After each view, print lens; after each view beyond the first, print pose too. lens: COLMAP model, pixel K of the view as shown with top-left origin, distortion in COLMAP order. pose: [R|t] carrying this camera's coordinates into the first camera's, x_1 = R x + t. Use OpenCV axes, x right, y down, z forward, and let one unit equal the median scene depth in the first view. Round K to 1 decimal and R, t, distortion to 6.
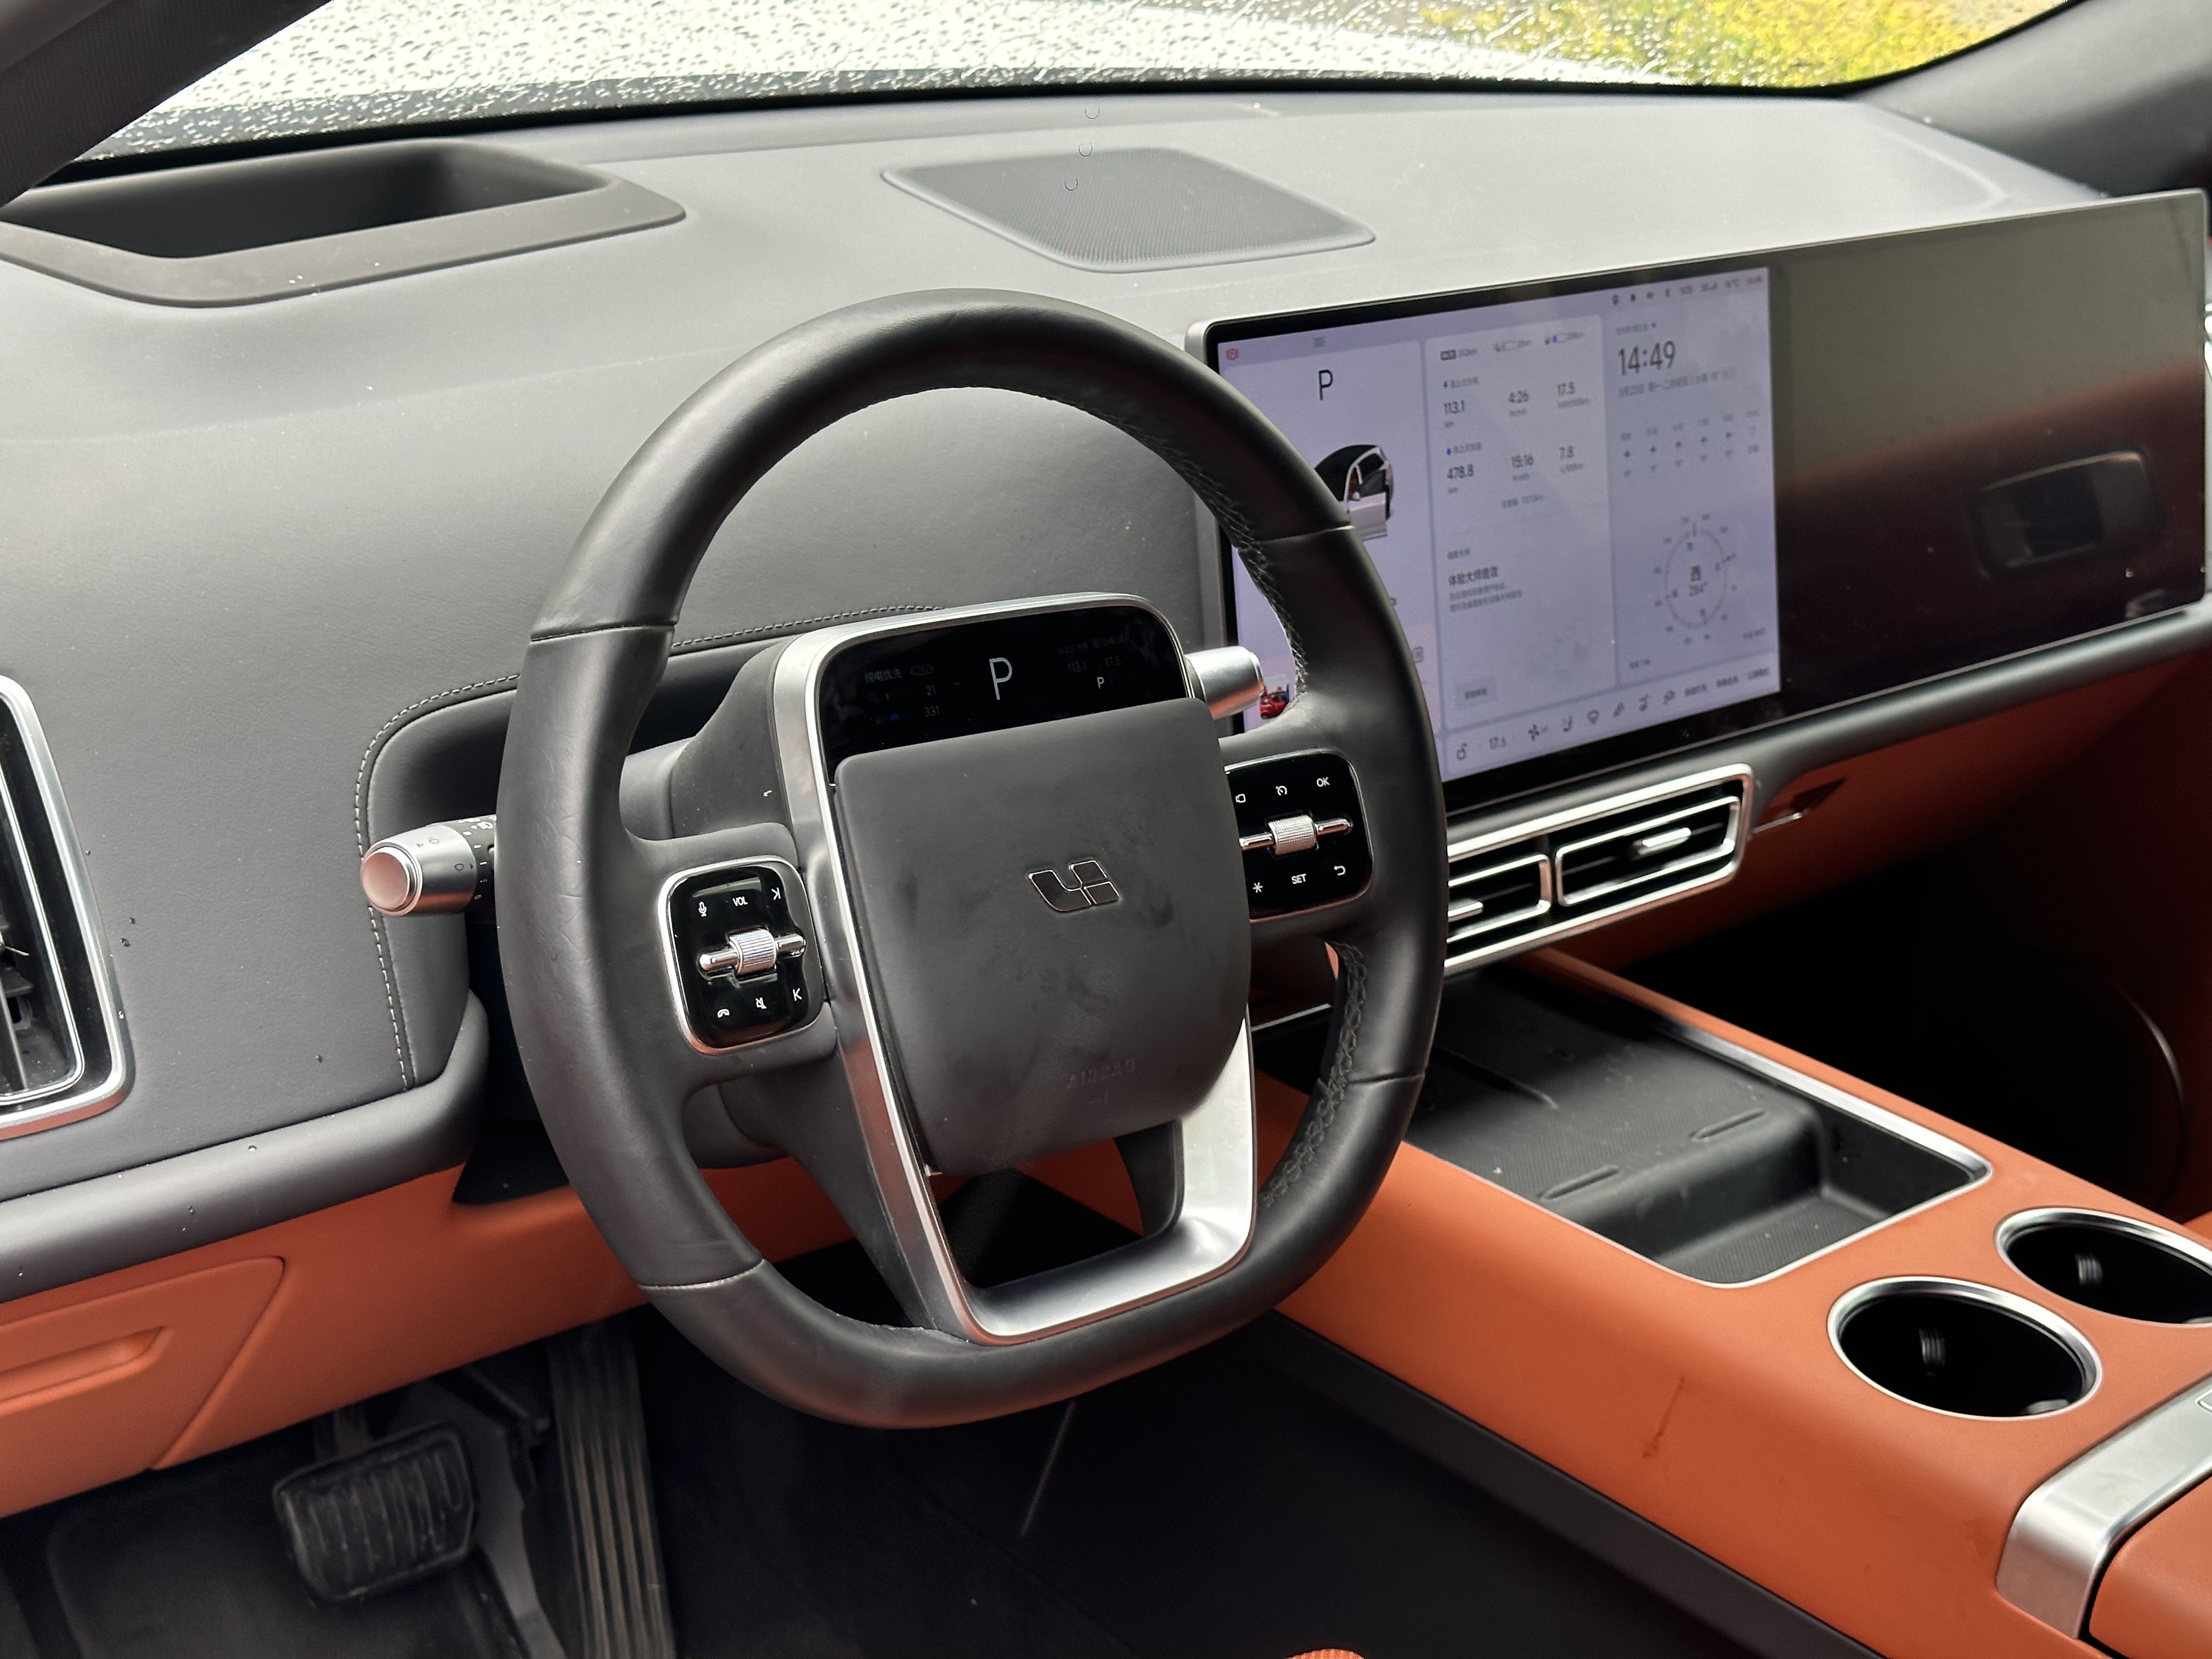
lens RADIAL K [[3112.8, 0, 1102.8], [0, 3112.8, 840.0], [0, 0, 1]] dist [0.035360, 1.292991]
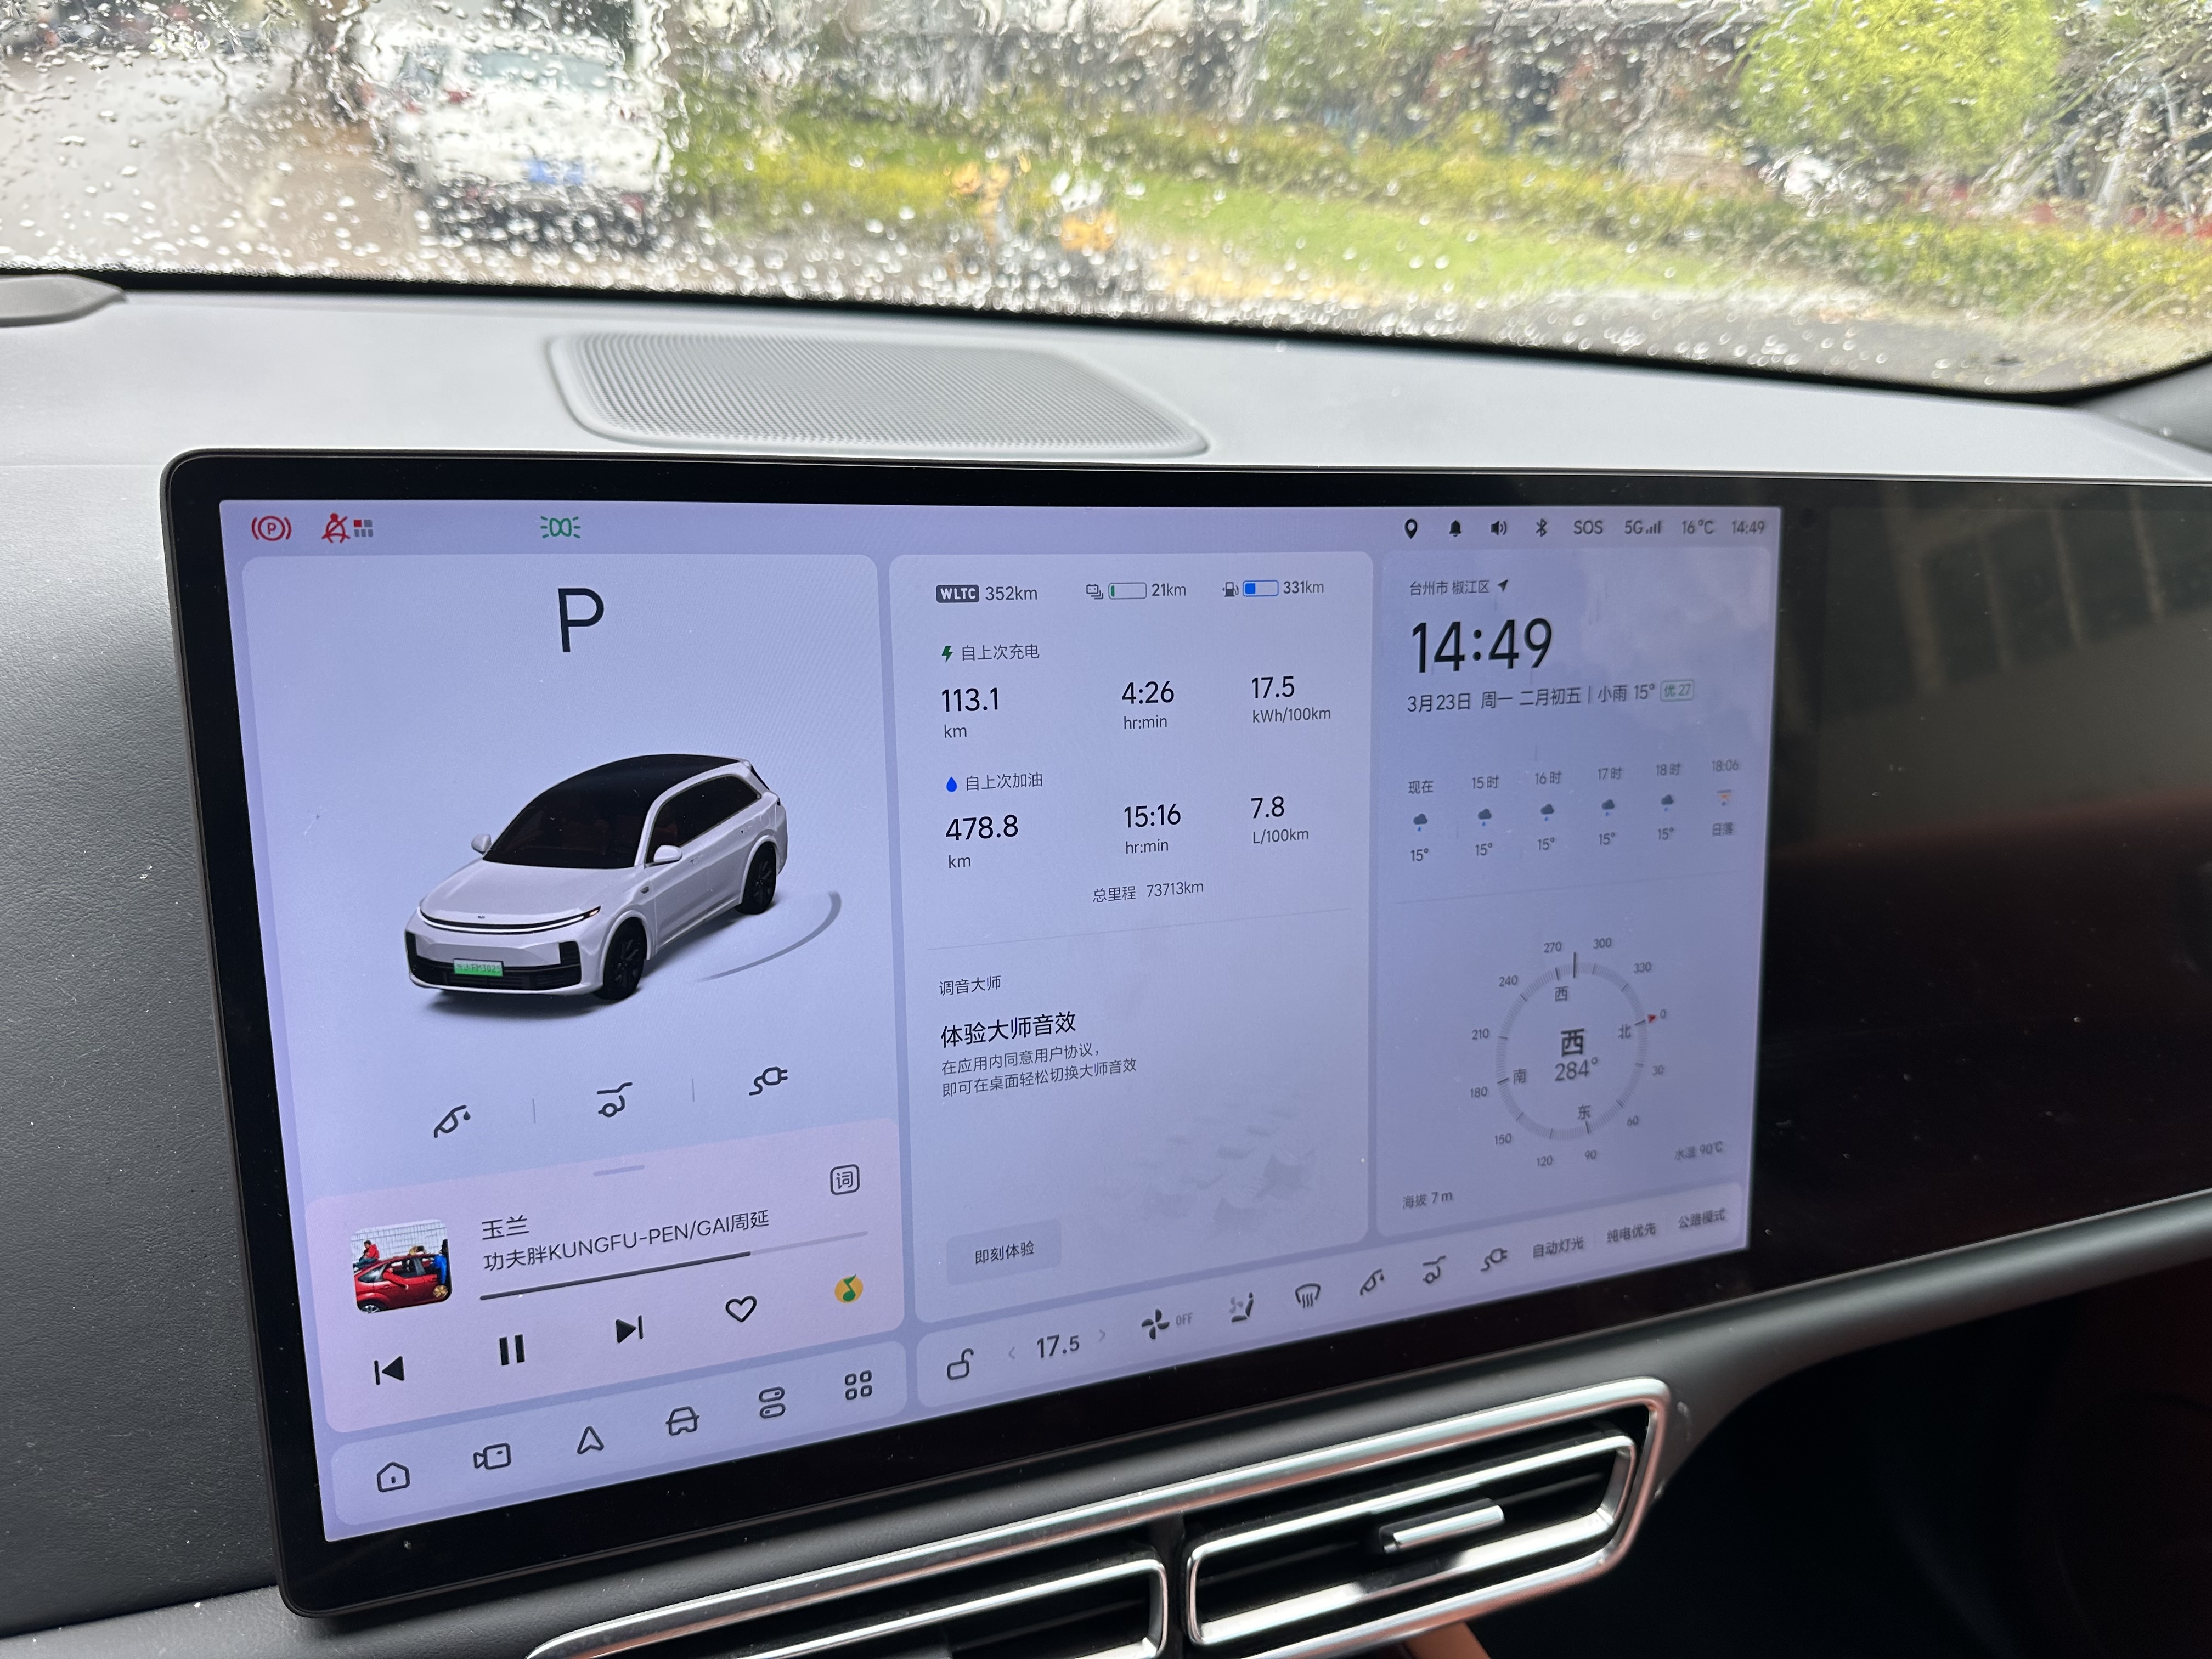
lens RADIAL K [[1551.1, 0, 1112.8], [0, 1551.1, 836.0], [0, 0, 1]] dist [0.164107, -0.248852]
pose [[0.938698, 0.113936, -0.325368, 0.242848], [-0.127460, 0.991632, -0.020481, -0.128048], [0.320312, 0.060697, 0.945366, 0.863042]]
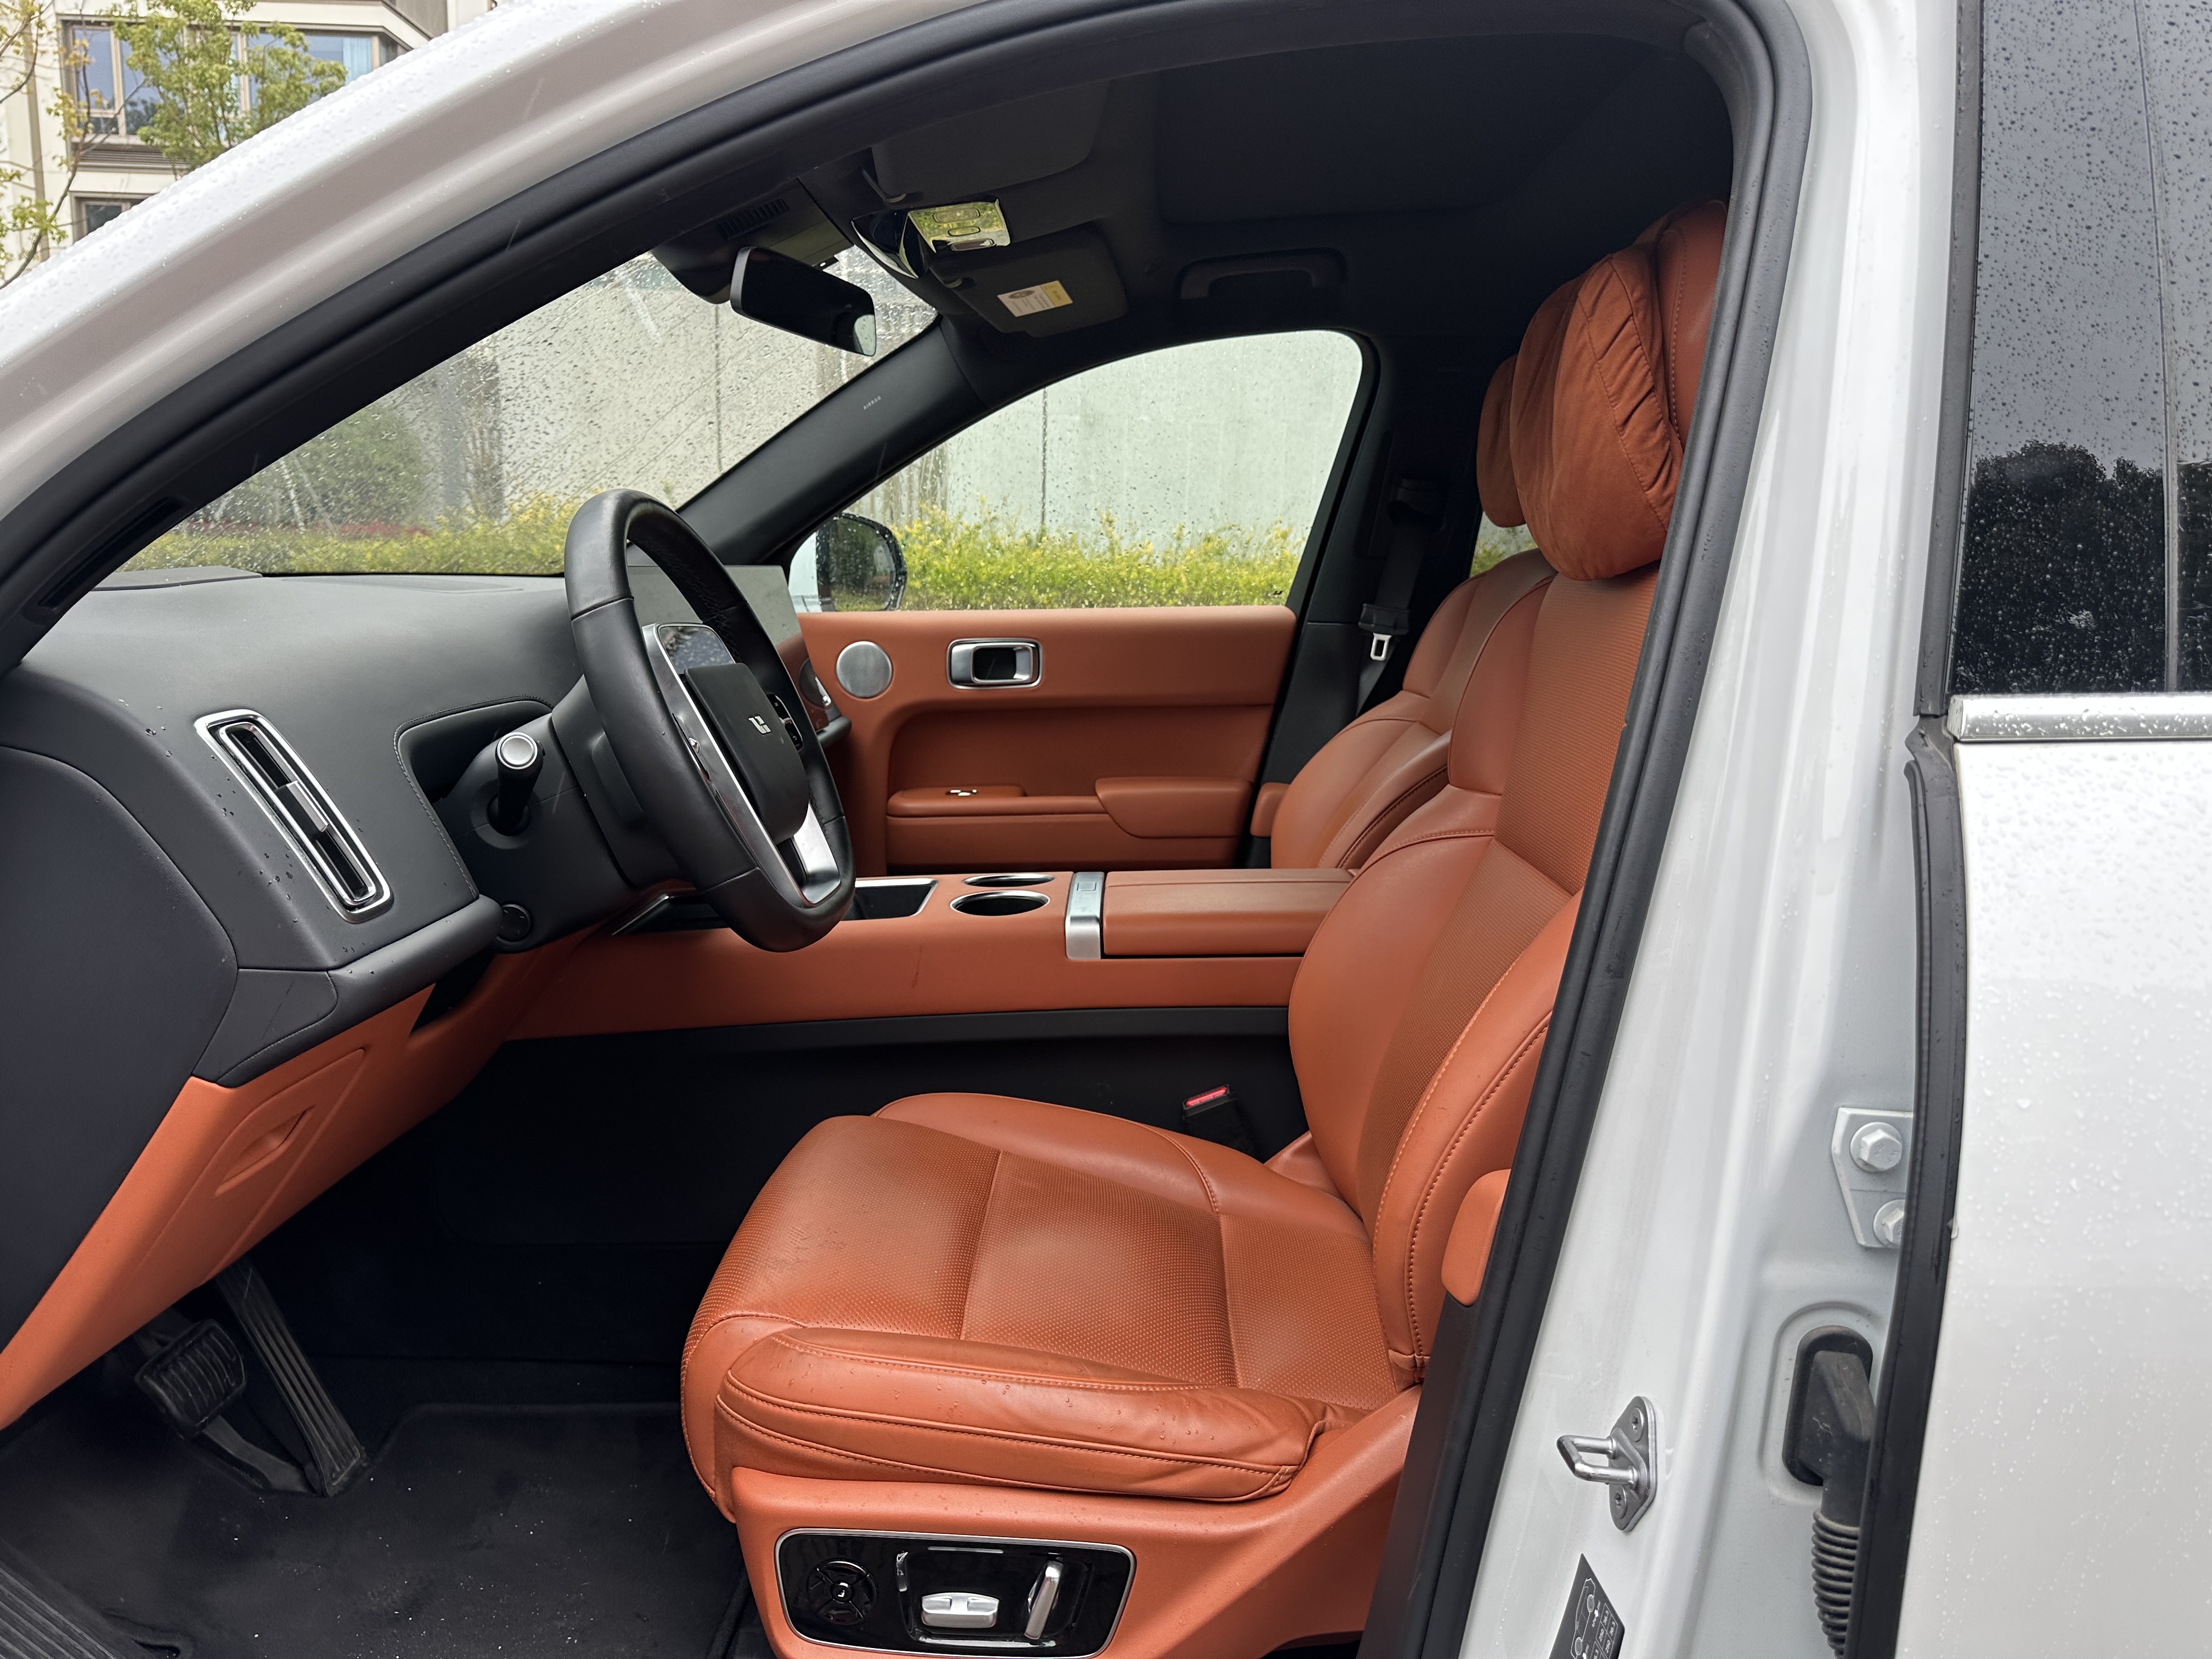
lens RADIAL K [[1550.4, 0, 1122.6], [0, 1550.4, 838.4], [0, 0, 1]] dist [0.161600, -0.238736]
pose [[0.658276, -0.215043, 0.721408, -0.586675], [0.347661, 0.936851, -0.037973, 0.195932], [-0.667686, 0.275802, 0.691468, 0.030381]]
